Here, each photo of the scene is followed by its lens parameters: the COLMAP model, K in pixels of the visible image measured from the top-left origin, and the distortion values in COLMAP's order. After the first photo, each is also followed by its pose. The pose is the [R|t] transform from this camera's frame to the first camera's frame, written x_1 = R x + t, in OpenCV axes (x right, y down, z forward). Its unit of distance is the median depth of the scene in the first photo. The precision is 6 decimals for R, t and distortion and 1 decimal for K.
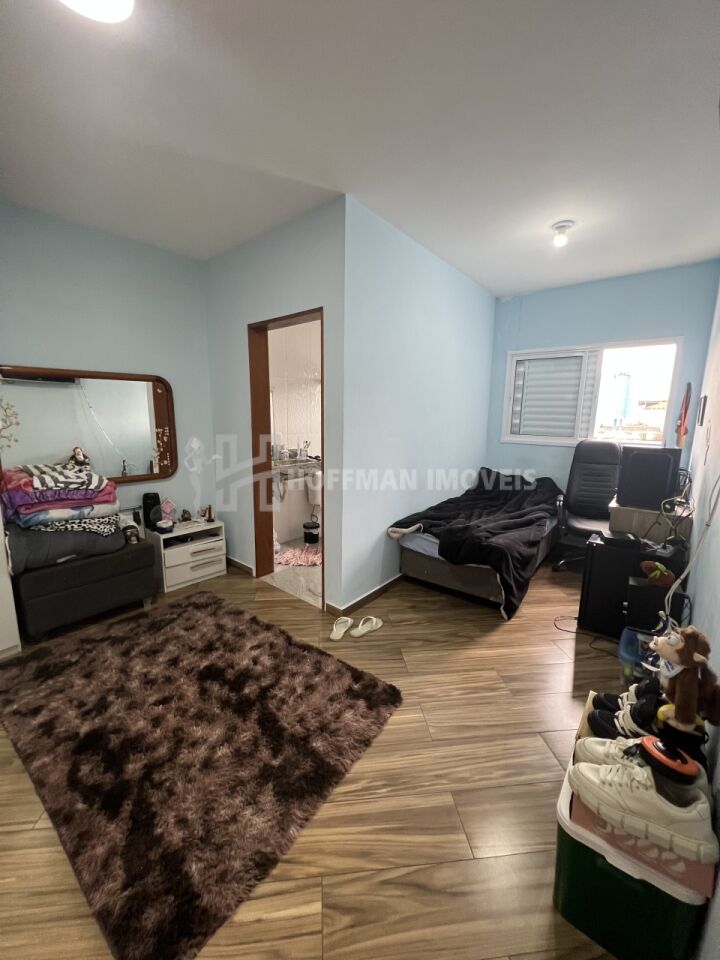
lens RADIAL K [[383.9, 0, 358.1], [0, 383.9, 480.6], [0, 0, 1]] dist [-0.003168, 0.001010]
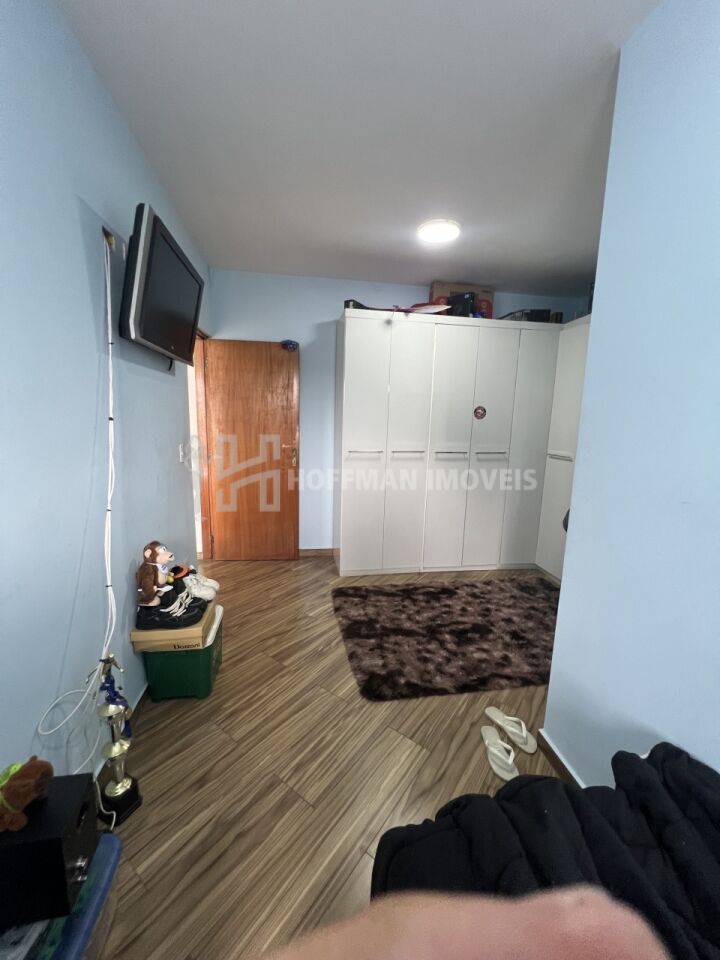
lens RADIAL K [[383.9, 0, 358.1], [0, 383.9, 480.6], [0, 0, 1]] dist [-0.003168, 0.001010]
pose [[-0.682281, 0.093765, -0.725052, 0.869272], [-0.160994, 0.948127, 0.274110, -0.276201], [0.713143, 0.303749, -0.631794, 1.560399]]
